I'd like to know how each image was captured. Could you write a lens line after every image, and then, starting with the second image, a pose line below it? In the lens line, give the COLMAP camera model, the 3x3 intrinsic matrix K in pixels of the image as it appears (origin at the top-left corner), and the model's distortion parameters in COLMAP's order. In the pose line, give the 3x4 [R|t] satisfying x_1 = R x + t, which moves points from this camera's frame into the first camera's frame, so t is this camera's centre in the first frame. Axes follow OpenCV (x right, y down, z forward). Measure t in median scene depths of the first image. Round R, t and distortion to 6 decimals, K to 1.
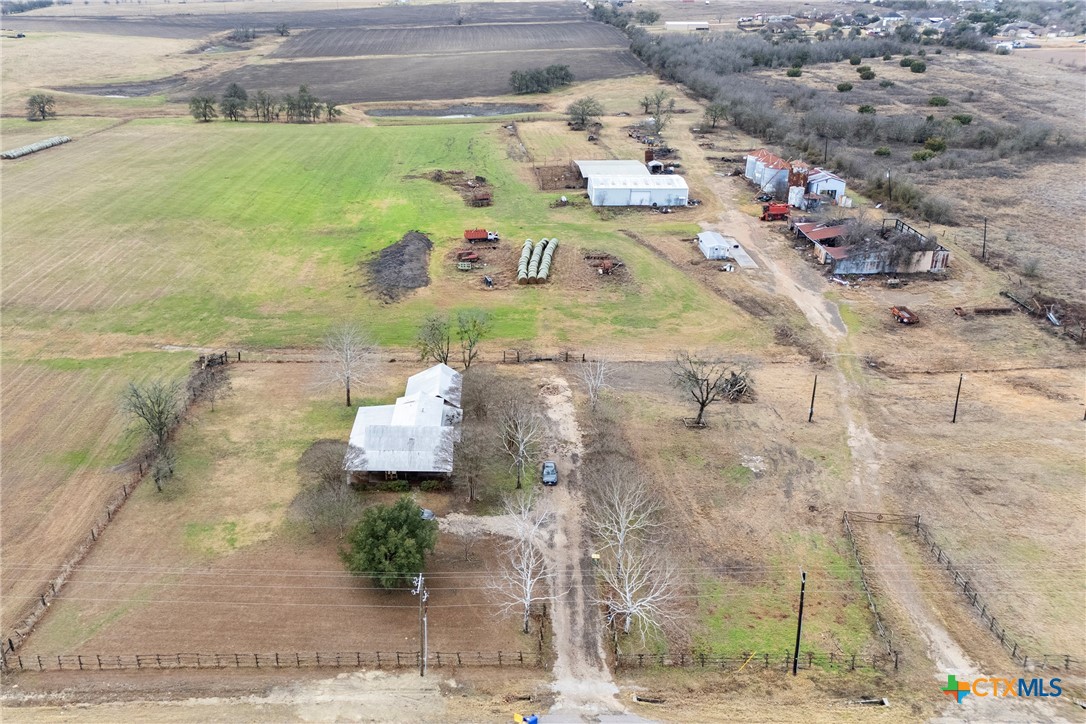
lens RADIAL K [[824.5, 0, 465.8], [0, 824.5, 449.4], [0, 0, 1]] dist [0.054566, -0.050380]
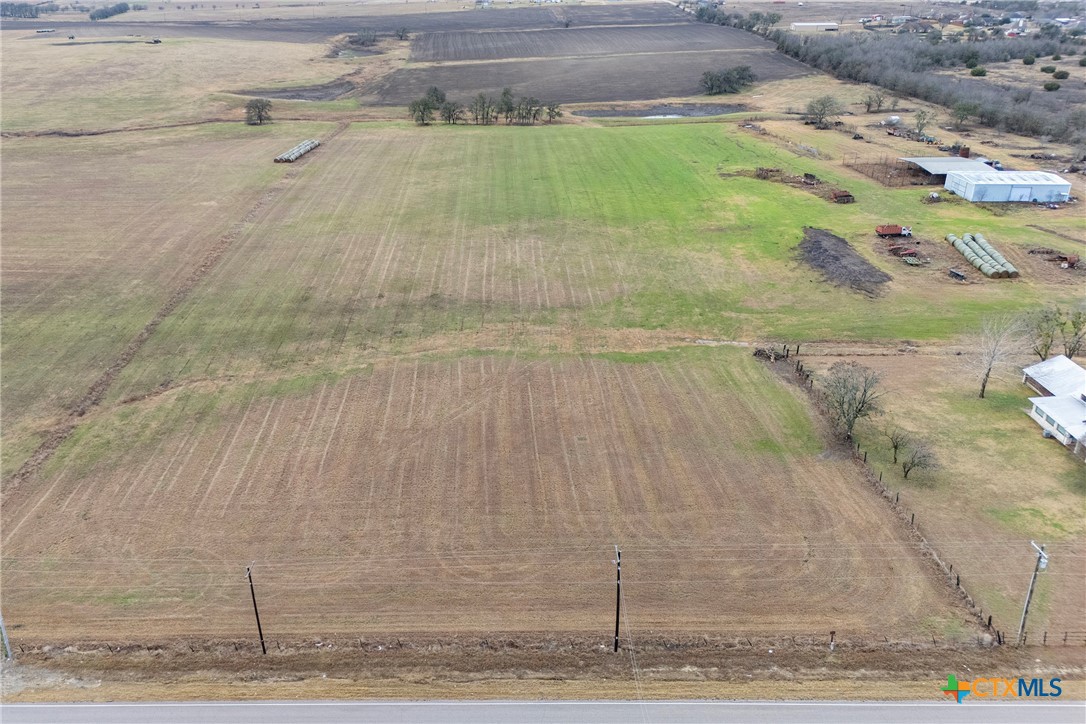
lens RADIAL K [[824.5, 0, 465.8], [0, 824.5, 449.4], [0, 0, 1]] dist [0.054566, -0.050380]
pose [[0.999885, 0.002188, -0.014994, -0.246816], [-0.002237, 0.999992, -0.003282, 0.005433], [0.014987, 0.003315, 0.999882, -0.009336]]
